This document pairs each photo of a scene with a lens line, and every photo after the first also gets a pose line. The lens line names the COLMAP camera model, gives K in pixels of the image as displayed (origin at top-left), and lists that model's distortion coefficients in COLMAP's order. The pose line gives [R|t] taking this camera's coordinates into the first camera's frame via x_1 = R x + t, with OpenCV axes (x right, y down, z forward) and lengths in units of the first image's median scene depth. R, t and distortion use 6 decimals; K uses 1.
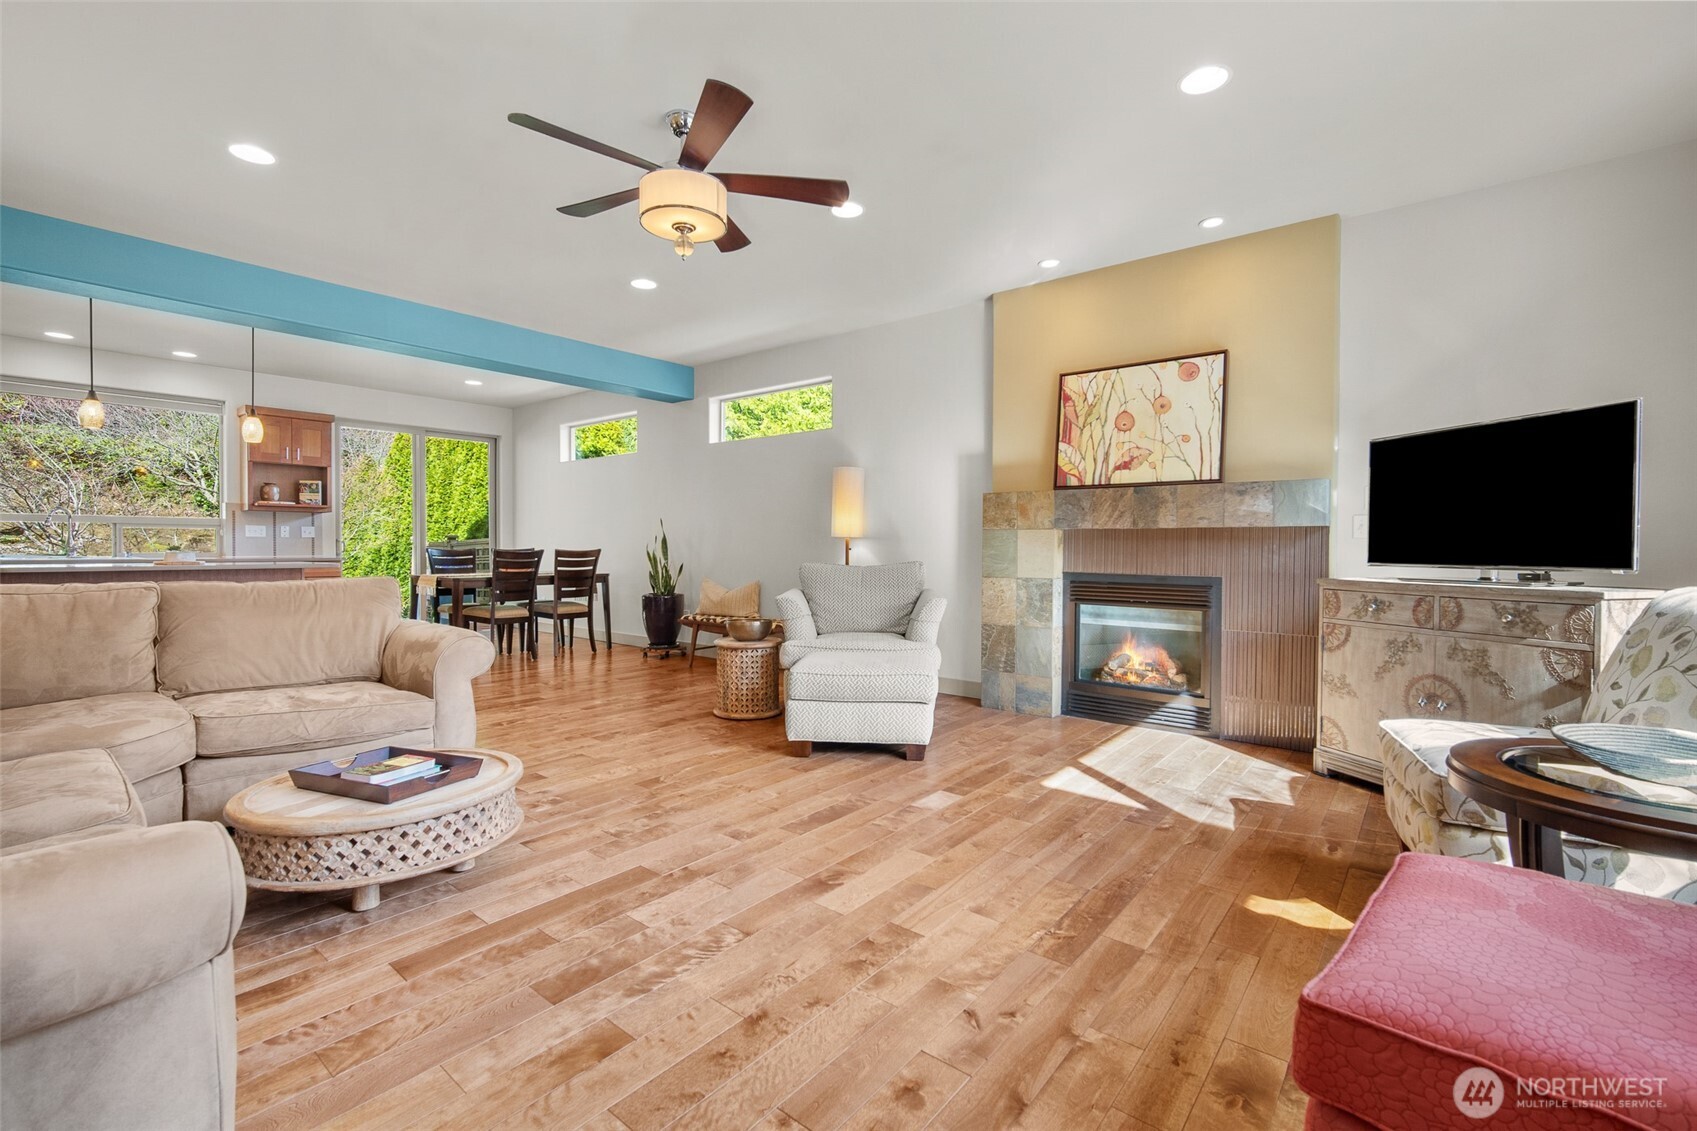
lens RADIAL K [[738.8, 0, 844.8], [0, 738.8, 563.9], [0, 0, 1]] dist [-0.000631, 0.000062]
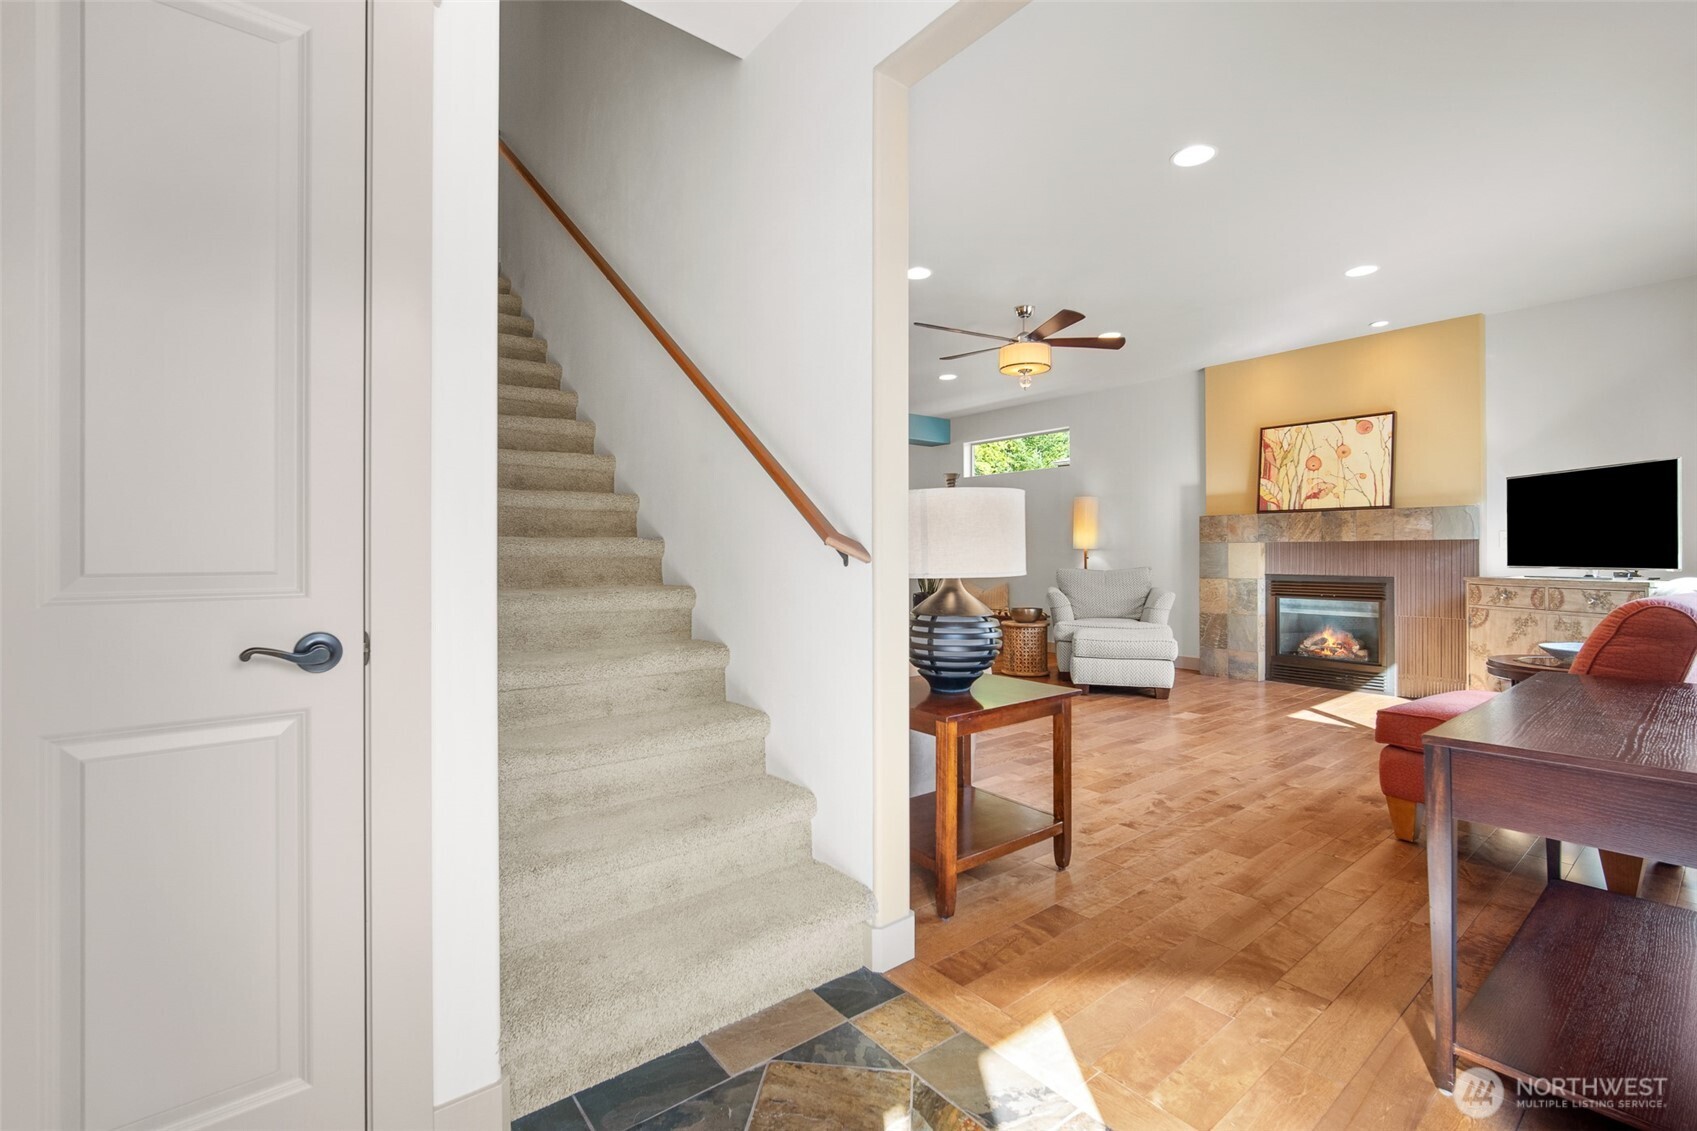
lens RADIAL K [[738.8, 0, 852.1], [0, 738.8, 555.9], [0, 0, 1]] dist [-0.000631, 0.000062]
pose [[0.979021, -0.007461, -0.203621, -0.190496], [0.002911, 0.999740, -0.022632, 0.007123], [0.203737, 0.021564, 0.978788, -0.536970]]
